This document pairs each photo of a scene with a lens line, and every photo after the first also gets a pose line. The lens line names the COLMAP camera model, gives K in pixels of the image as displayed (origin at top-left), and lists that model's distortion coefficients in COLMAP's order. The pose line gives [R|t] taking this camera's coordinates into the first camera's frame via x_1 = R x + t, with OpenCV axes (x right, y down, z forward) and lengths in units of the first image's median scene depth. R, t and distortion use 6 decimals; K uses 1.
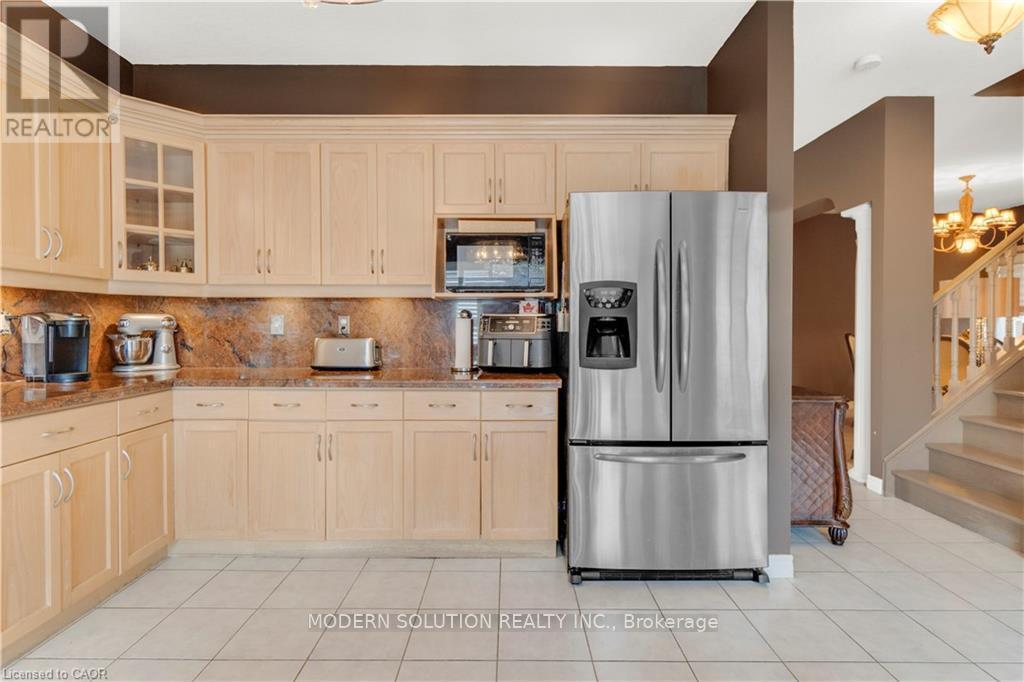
lens RADIAL K [[508.4, 0, 515.1], [0, 508.4, 335.3], [0, 0, 1]] dist [0.000868, 0.000321]
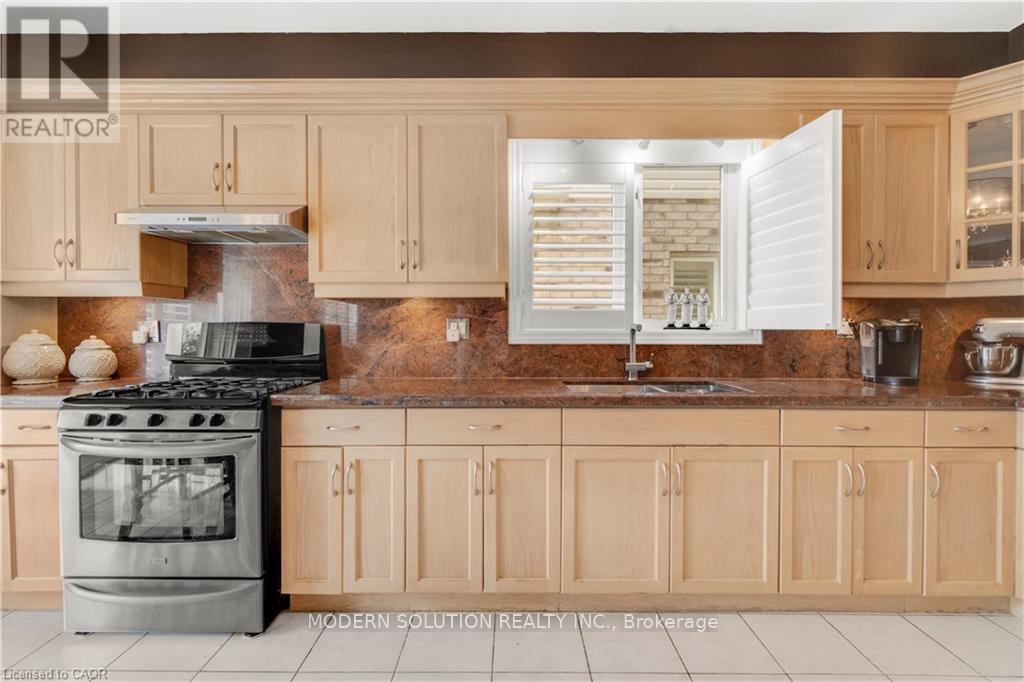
lens RADIAL K [[465.9, 0, 516.6], [0, 465.9, 337.7], [0, 0, 1]] dist [0.001059, 0.000102]
pose [[-0.006459, 0.016738, -0.999839, 0.082045], [-0.022637, 0.999601, 0.016880, -0.003976], [0.999723, 0.022742, -0.006077, 0.234164]]
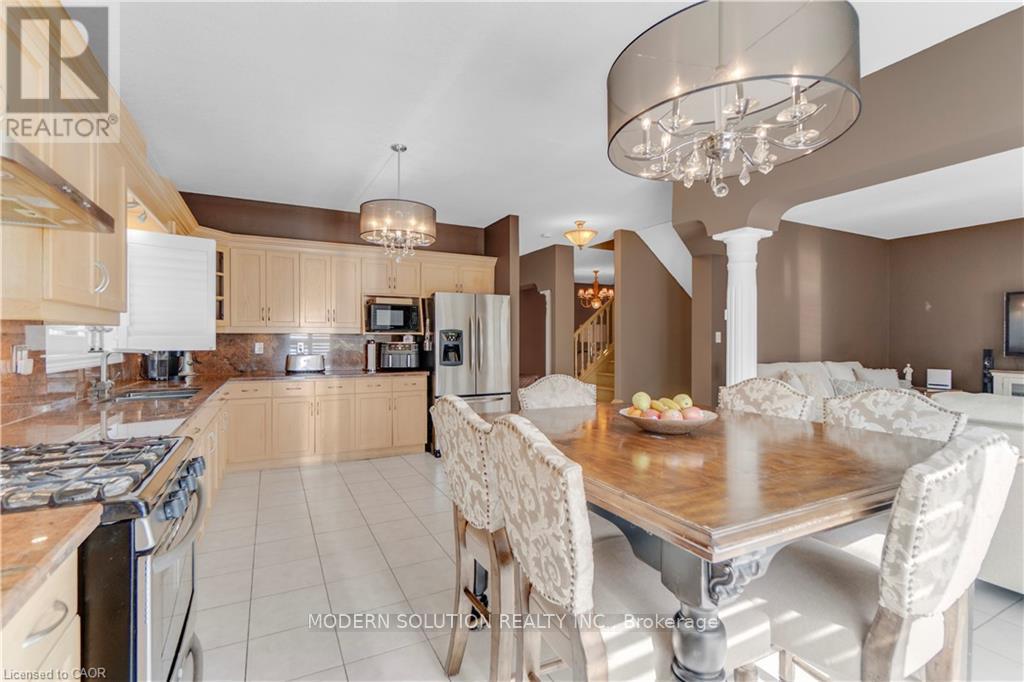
lens RADIAL K [[465.9, 0, 516.6], [0, 465.9, 337.7], [0, 0, 1]] dist [0.001059, 0.000102]
pose [[0.885487, 0.002894, 0.464654, -0.368048], [0.009427, 0.999663, -0.024189, -0.007241], [-0.464568, 0.025799, 0.885162, -0.715525]]
